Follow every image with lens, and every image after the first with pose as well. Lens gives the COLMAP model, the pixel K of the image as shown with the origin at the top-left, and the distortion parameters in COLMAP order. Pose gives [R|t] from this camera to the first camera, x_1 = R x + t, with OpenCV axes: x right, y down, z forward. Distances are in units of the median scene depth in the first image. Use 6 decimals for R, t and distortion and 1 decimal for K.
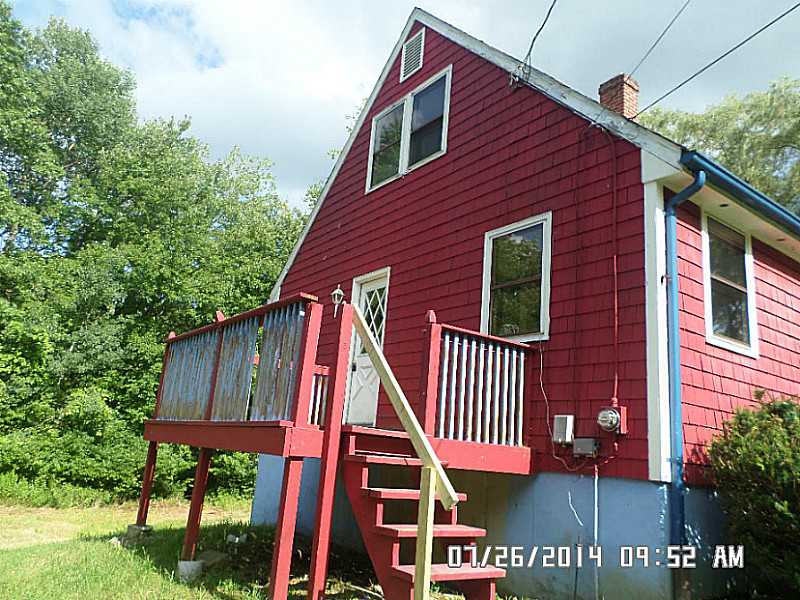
lens RADIAL K [[612.8, 0, 400.0], [0, 612.8, 300.0], [0, 0, 1]] dist [-0.015152, -0.008434]
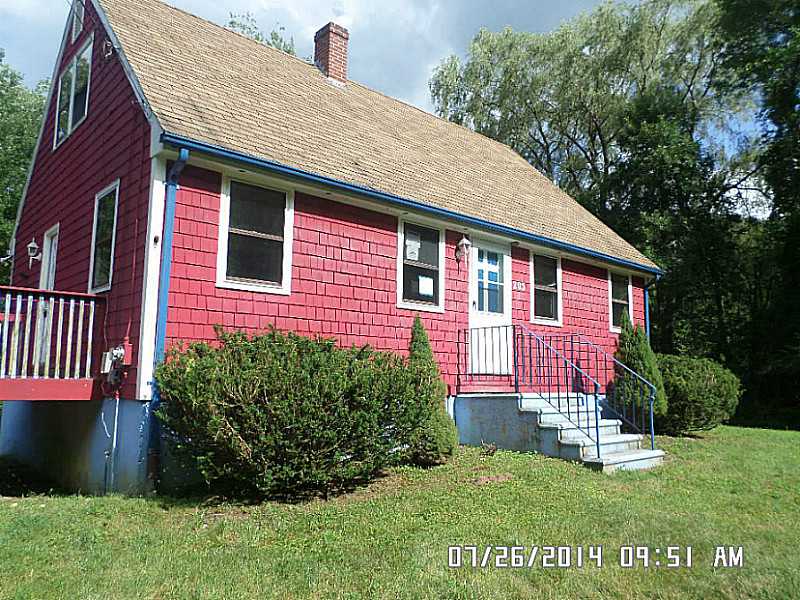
lens RADIAL K [[612.8, 0, 400.0], [0, 612.8, 300.0], [0, 0, 1]] dist [-0.015152, -0.008434]
pose [[0.990200, -0.060776, 0.125735, 0.651230], [0.044577, 0.990791, 0.127854, -0.042367], [-0.132348, -0.120996, 0.983791, -0.253559]]
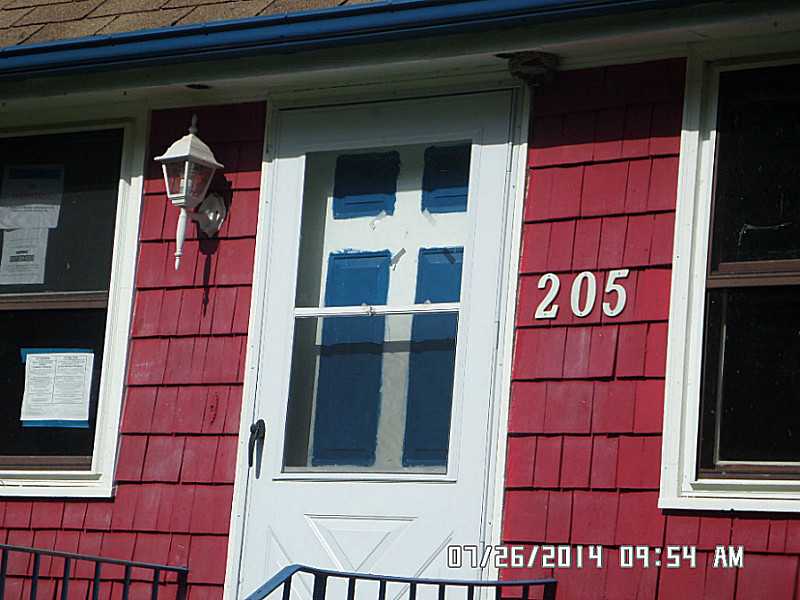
lens RADIAL K [[2736.4, 0, 400.0], [0, 2736.4, 300.0], [0, 0, 1]] dist [-0.014875, -0.439022]
pose [[0.310620, -0.239170, -0.919953, 1.610857], [0.148557, 0.968149, -0.201540, 0.207586], [0.938853, -0.074063, 0.336257, 0.382691]]
